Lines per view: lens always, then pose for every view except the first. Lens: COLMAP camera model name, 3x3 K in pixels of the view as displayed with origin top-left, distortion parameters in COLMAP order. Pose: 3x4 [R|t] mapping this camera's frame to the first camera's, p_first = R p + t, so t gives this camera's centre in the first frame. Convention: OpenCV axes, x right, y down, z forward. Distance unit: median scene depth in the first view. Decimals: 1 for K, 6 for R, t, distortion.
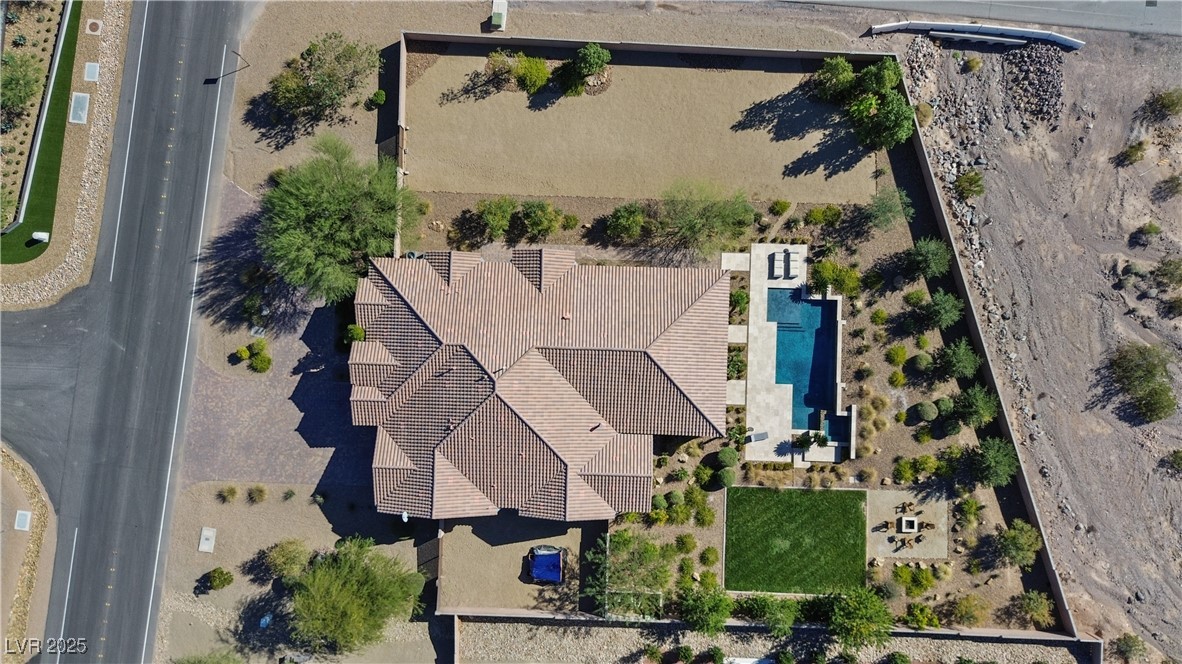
lens RADIAL K [[831.7, 0, 594.5], [0, 831.7, 330.8], [0, 0, 1]] dist [0.059862, -0.061723]
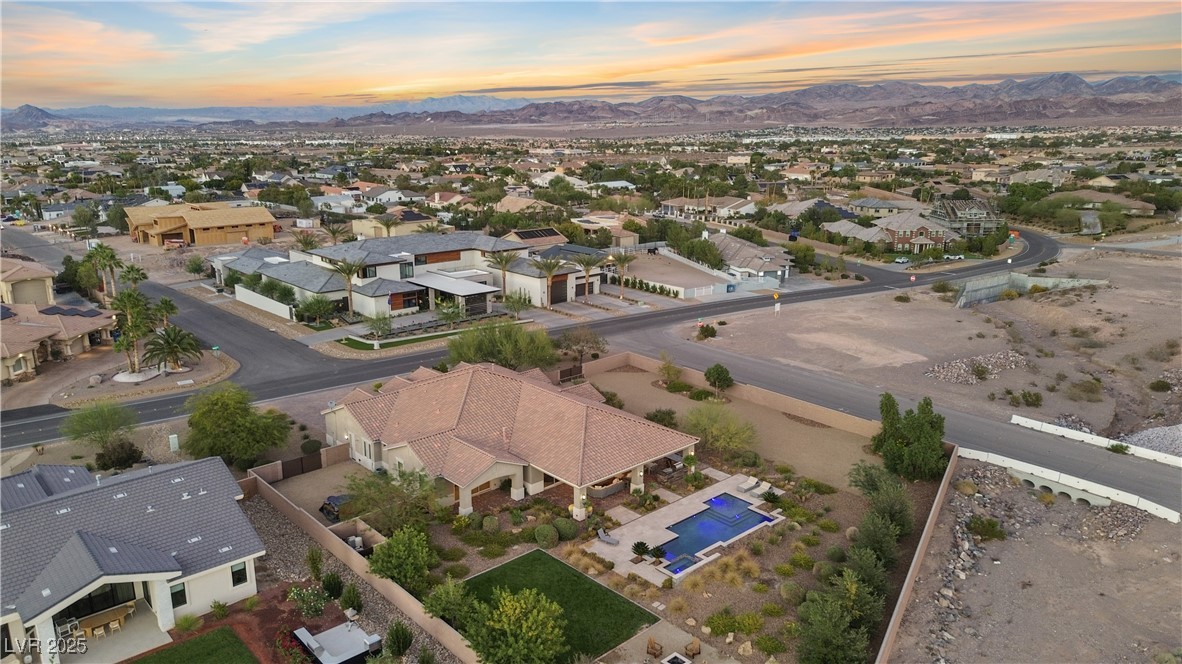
lens RADIAL K [[831.7, 0, 594.5], [0, 831.7, 330.8], [0, 0, 1]] dist [0.059862, -0.061723]
pose [[0.696138, 0.195562, -0.690758, 0.732833], [-0.717907, 0.188104, -0.670244, 0.667273], [-0.001140, 0.962482, 0.271342, 0.563876]]
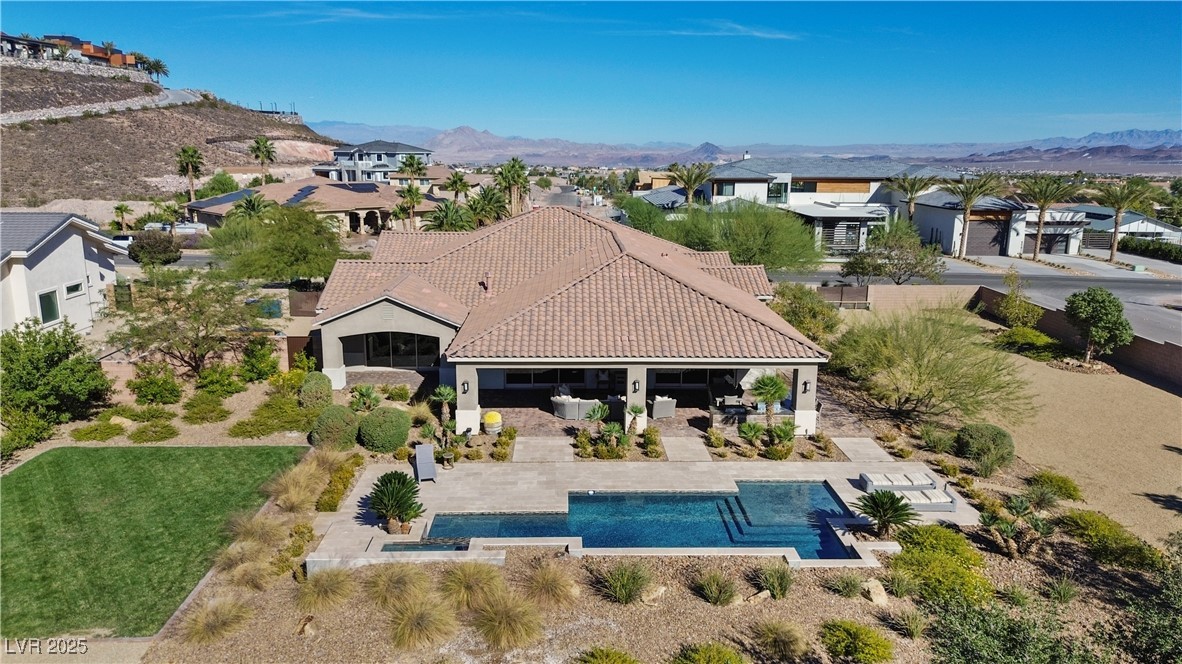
lens RADIAL K [[831.7, 0, 594.5], [0, 831.7, 330.8], [0, 0, 1]] dist [0.059862, -0.061723]
pose [[0.061739, 0.230012, -0.971227, 0.553796], [-0.998090, 0.016238, -0.059601, 0.073602], [0.002061, 0.973052, 0.230576, 0.851854]]
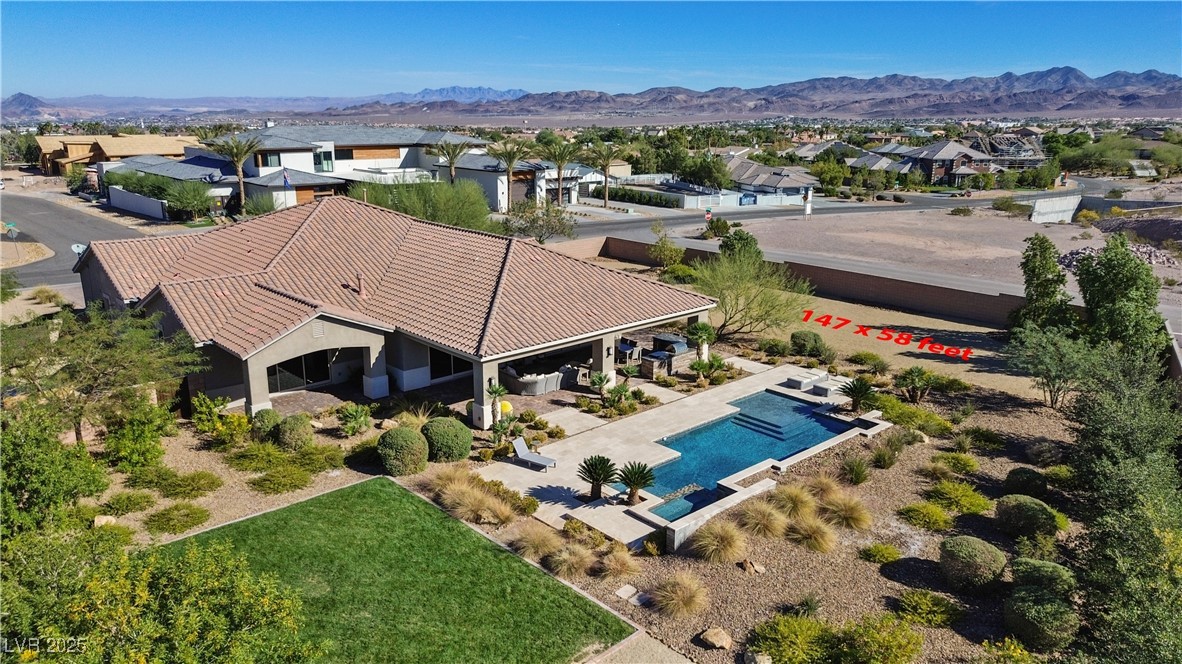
lens RADIAL K [[831.7, 0, 594.5], [0, 831.7, 330.8], [0, 0, 1]] dist [0.059862, -0.061723]
pose [[0.698330, 0.205452, -0.685657, 0.482188], [-0.715712, 0.187624, -0.672721, 0.366647], [-0.009566, 0.960514, 0.278068, 0.826876]]
